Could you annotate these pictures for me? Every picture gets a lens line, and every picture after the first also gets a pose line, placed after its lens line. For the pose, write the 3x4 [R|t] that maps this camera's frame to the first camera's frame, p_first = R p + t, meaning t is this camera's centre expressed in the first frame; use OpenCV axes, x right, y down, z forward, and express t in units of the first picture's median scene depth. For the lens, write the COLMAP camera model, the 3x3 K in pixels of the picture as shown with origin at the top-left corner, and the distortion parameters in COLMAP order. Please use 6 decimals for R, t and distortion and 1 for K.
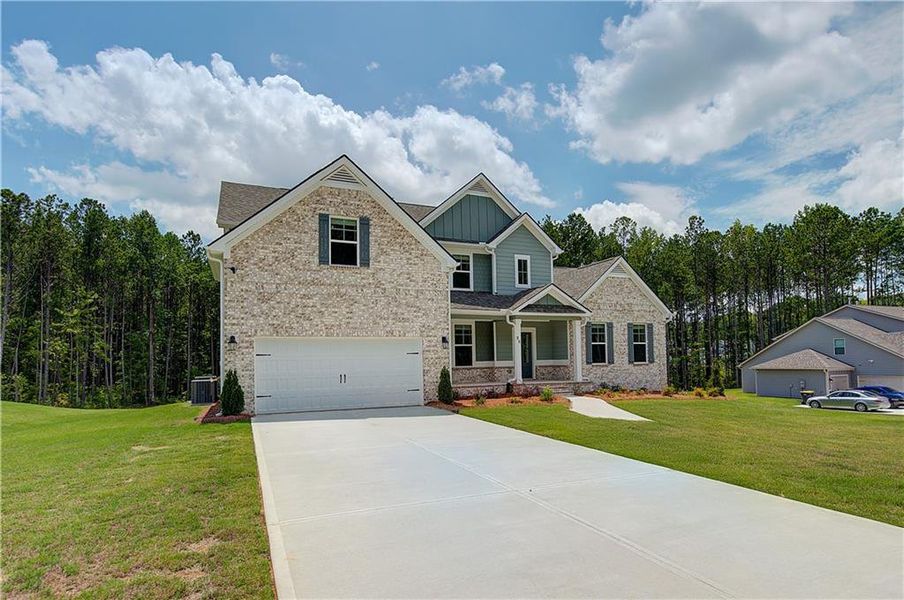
lens RADIAL K [[450.9, 0, 427.7], [0, 450.9, 337.5], [0, 0, 1]] dist [-0.001175, -0.000092]
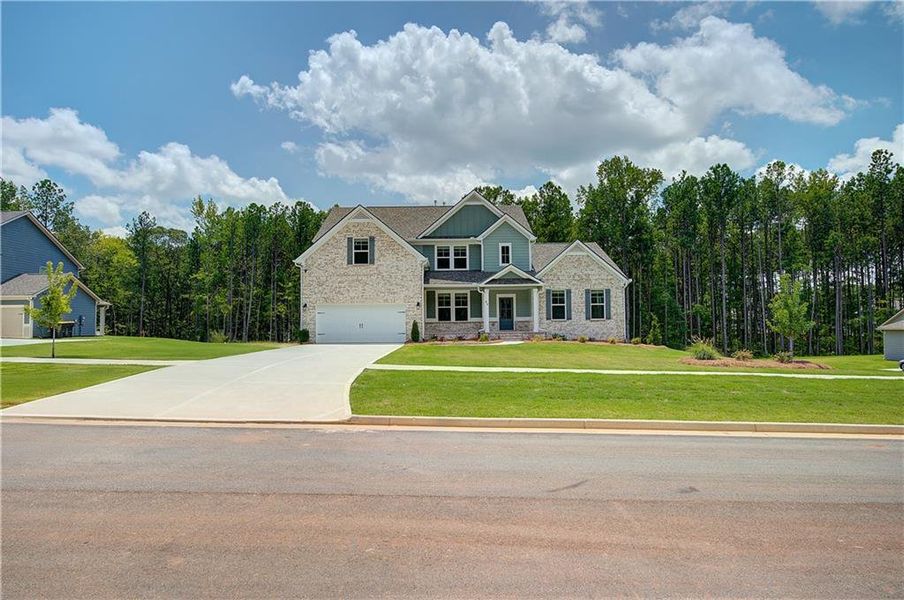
lens RADIAL K [[439.2, 0, 420.3], [0, 439.2, 297.6], [0, 0, 1]] dist [-0.019348, 0.000064]
pose [[0.917564, -0.015913, -0.397269, 0.528544], [0.015114, 0.999873, -0.005142, -0.008176], [0.397300, -0.001286, 0.917688, -0.384817]]
